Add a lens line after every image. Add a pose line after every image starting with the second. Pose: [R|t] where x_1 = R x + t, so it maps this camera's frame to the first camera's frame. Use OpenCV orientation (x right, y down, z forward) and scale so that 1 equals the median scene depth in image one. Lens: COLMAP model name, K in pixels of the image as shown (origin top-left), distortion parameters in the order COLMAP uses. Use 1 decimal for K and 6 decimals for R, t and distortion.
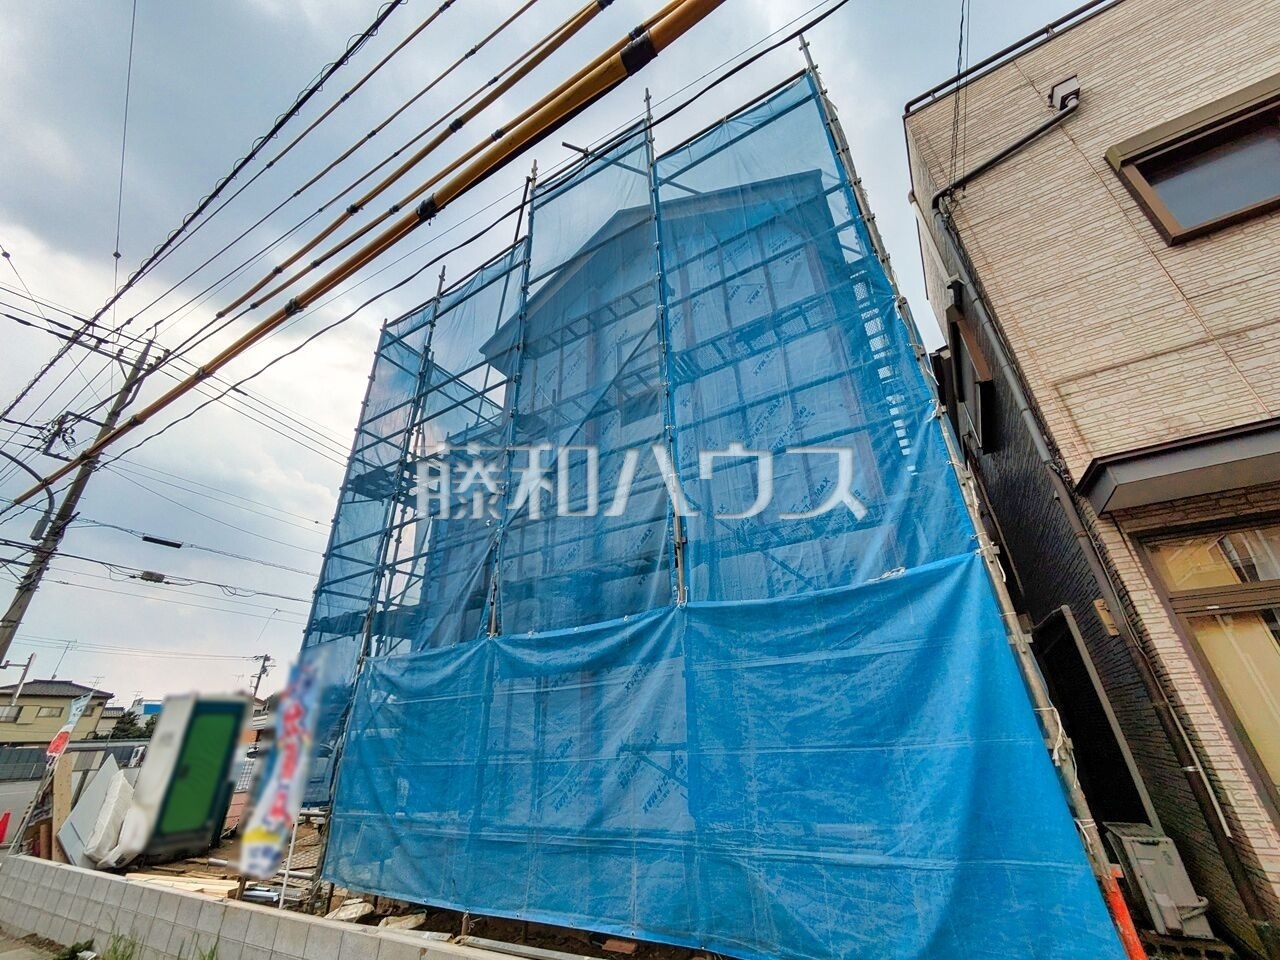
lens RADIAL K [[507.6, 0, 642.4], [0, 507.6, 478.5], [0, 0, 1]] dist [-0.000227, 0.000343]
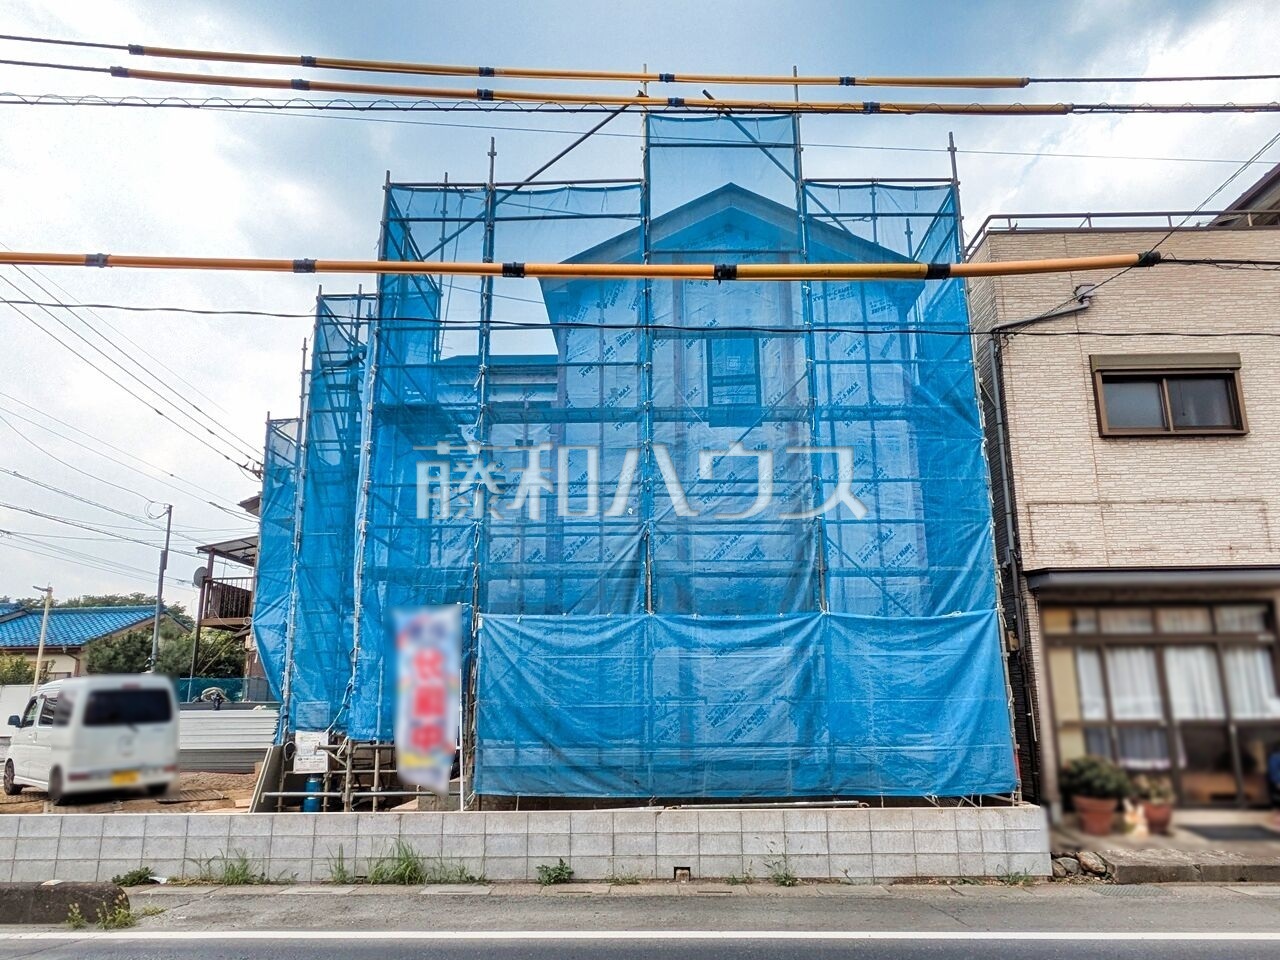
lens RADIAL K [[853.5, 0, 640.3], [0, 853.5, 509.3], [0, 0, 1]] dist [-0.002782, -0.000074]
pose [[0.860017, 0.144099, 0.489495, -1.729678], [-0.254686, 0.952481, 0.167076, -0.333989], [-0.442160, -0.268356, 0.855850, -0.865592]]
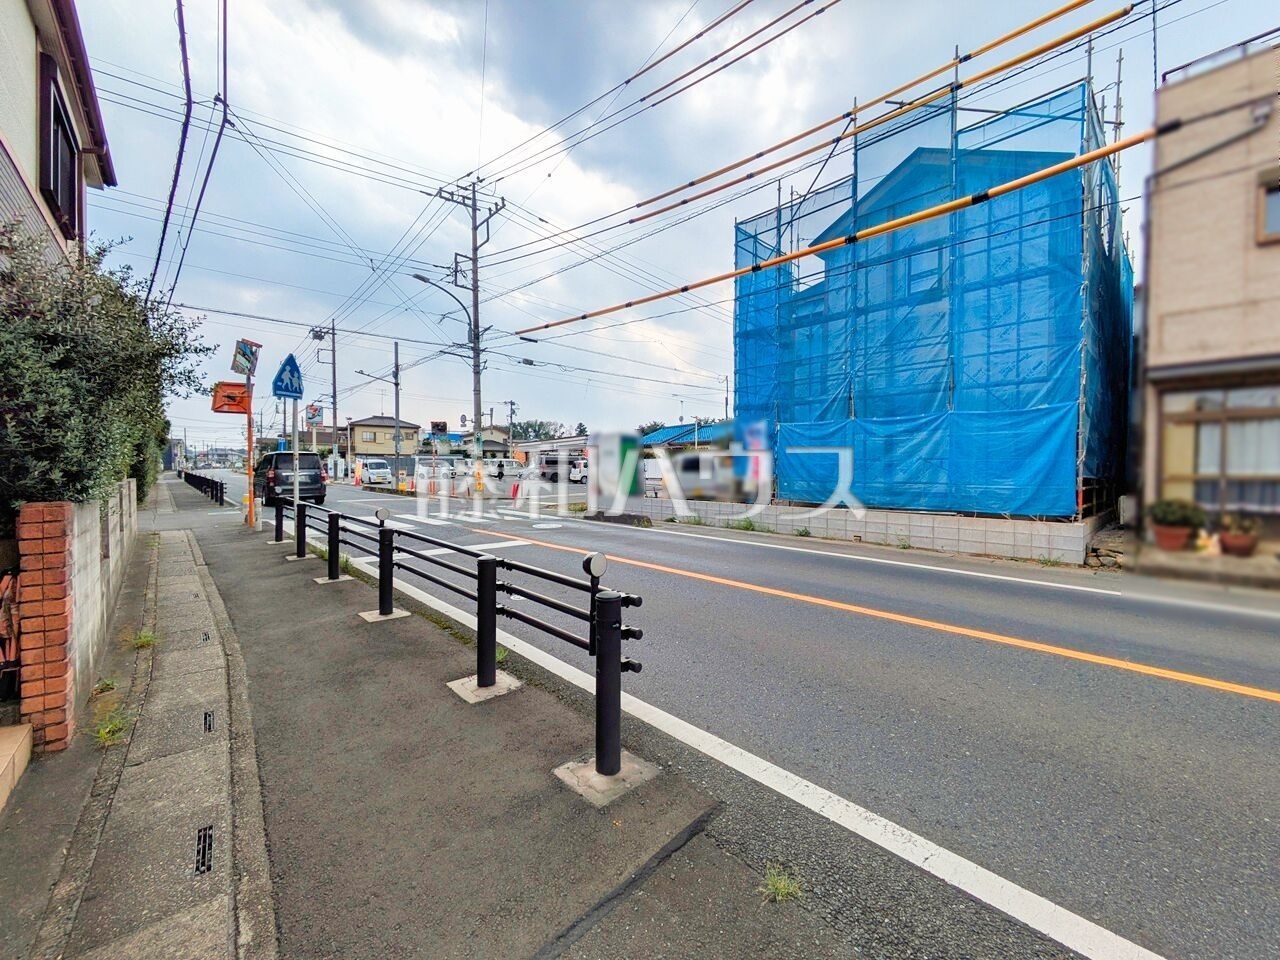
lens RADIAL K [[507.6, 0, 642.4], [0, 507.6, 478.5], [0, 0, 1]] dist [-0.000227, 0.000343]
pose [[0.960250, 0.047149, -0.275131, -0.746145], [0.088633, 0.883128, 0.460684, -0.833513], [0.264697, -0.466758, 0.843844, -1.892034]]
